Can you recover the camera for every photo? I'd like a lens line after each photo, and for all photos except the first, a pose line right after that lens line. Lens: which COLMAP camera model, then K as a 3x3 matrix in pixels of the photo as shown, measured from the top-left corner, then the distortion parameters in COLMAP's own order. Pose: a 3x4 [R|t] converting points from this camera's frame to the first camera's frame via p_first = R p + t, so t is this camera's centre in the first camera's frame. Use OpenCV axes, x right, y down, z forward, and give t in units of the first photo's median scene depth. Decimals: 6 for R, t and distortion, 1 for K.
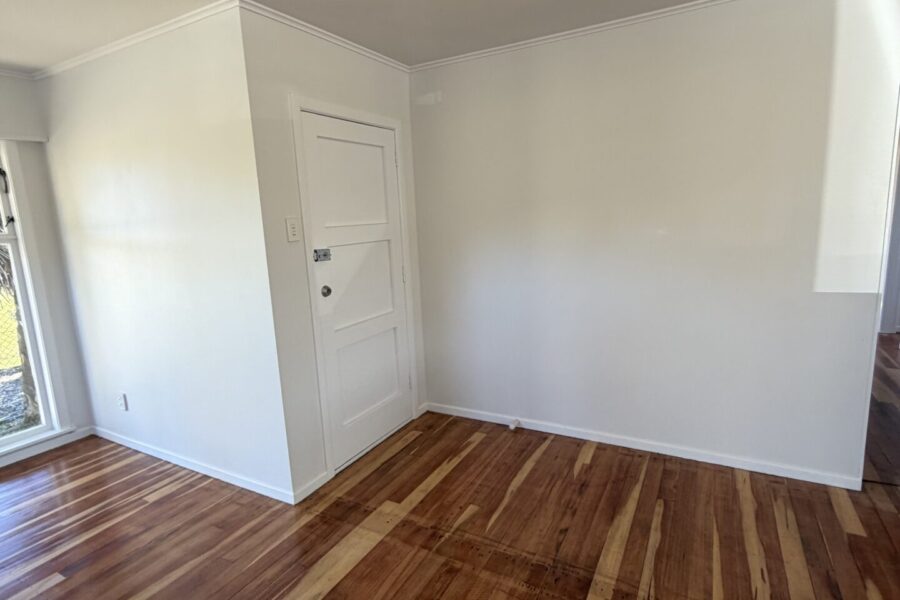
lens RADIAL K [[476.4, 0, 448.1], [0, 476.4, 297.1], [0, 0, 1]] dist [0.010004, -0.001558]
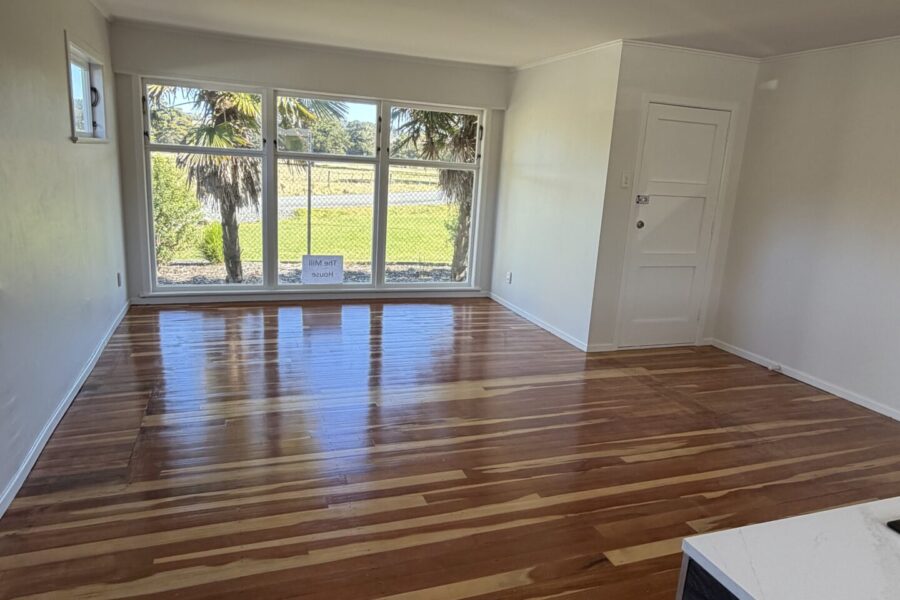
lens RADIAL K [[597.5, 0, 450.1], [0, 597.5, 299.9], [0, 0, 1]] dist [-0.000458, 0.006294]
pose [[0.751262, 0.236752, -0.616080, 0.434750], [-0.204694, 0.970999, 0.123535, 0.092738], [0.627460, 0.033301, 0.777936, -0.698641]]
